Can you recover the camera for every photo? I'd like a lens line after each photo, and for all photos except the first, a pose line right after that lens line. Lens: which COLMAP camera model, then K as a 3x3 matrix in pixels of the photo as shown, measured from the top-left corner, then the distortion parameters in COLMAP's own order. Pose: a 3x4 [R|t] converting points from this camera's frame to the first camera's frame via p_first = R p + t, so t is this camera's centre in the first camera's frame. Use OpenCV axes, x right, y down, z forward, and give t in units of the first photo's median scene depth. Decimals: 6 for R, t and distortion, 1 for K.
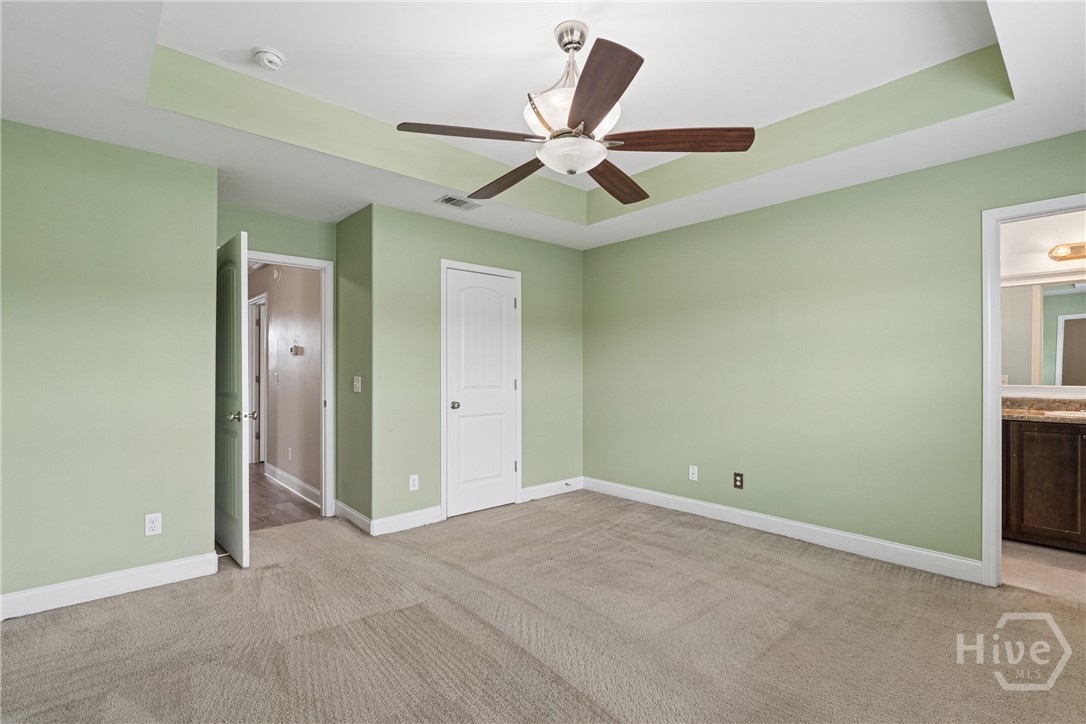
lens RADIAL K [[509.9, 0, 536.7], [0, 509.9, 365.9], [0, 0, 1]] dist [-0.009376, 0.000665]
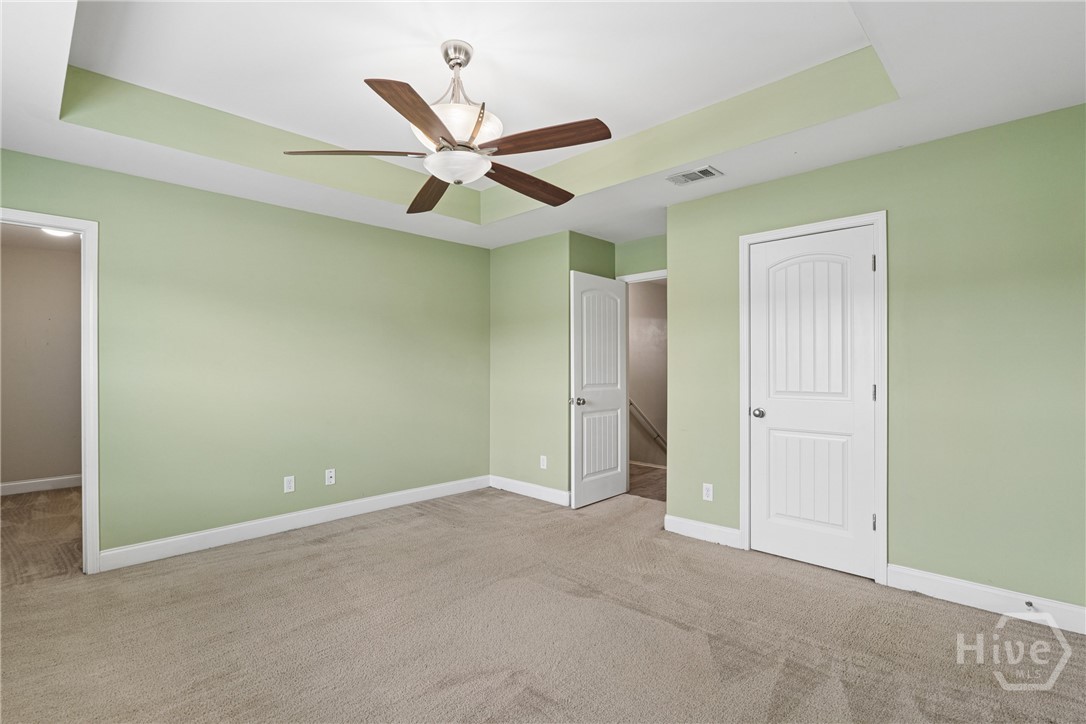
lens RADIAL K [[509.9, 0, 542.5], [0, 509.9, 367.9], [0, 0, 1]] dist [-0.009376, 0.000665]
pose [[0.061235, -0.007585, -0.998095, 0.656311], [0.002144, 0.999970, -0.007467, 0.012293], [0.998121, -0.001682, 0.061249, 0.648319]]
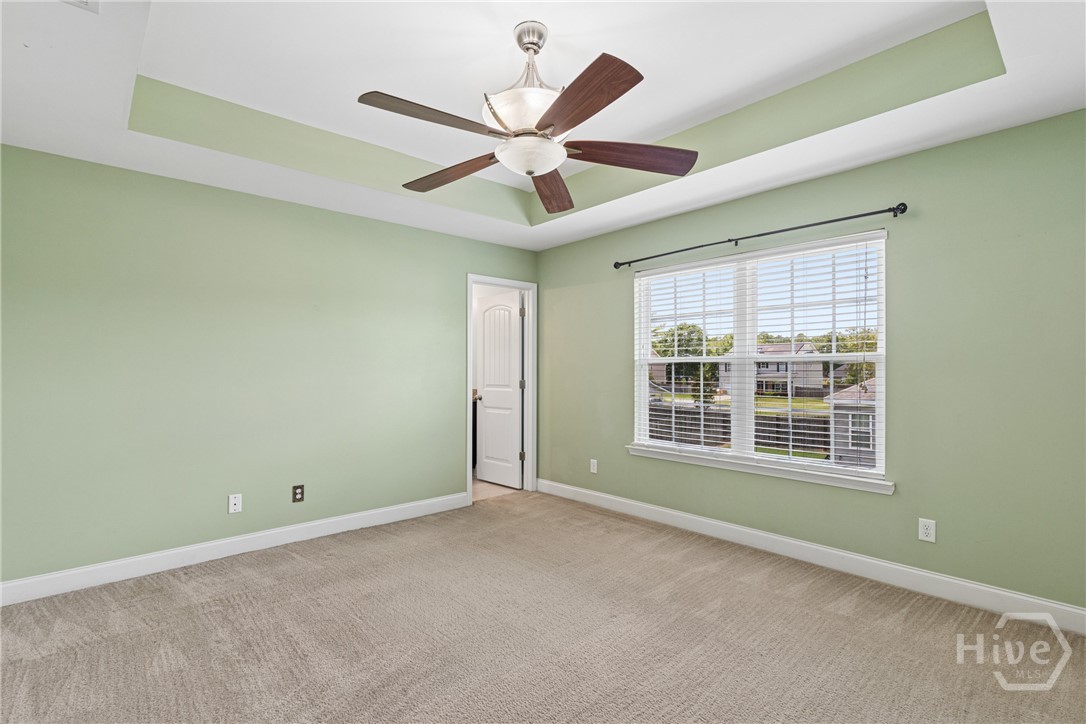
lens RADIAL K [[509.9, 0, 544.4], [0, 509.9, 360.6], [0, 0, 1]] dist [-0.009376, 0.000665]
pose [[0.000026, 0.011431, 0.999935, -0.527058], [0.001746, 0.999933, -0.011431, -0.003639], [-0.999998, 0.001747, 0.000006, 0.554449]]
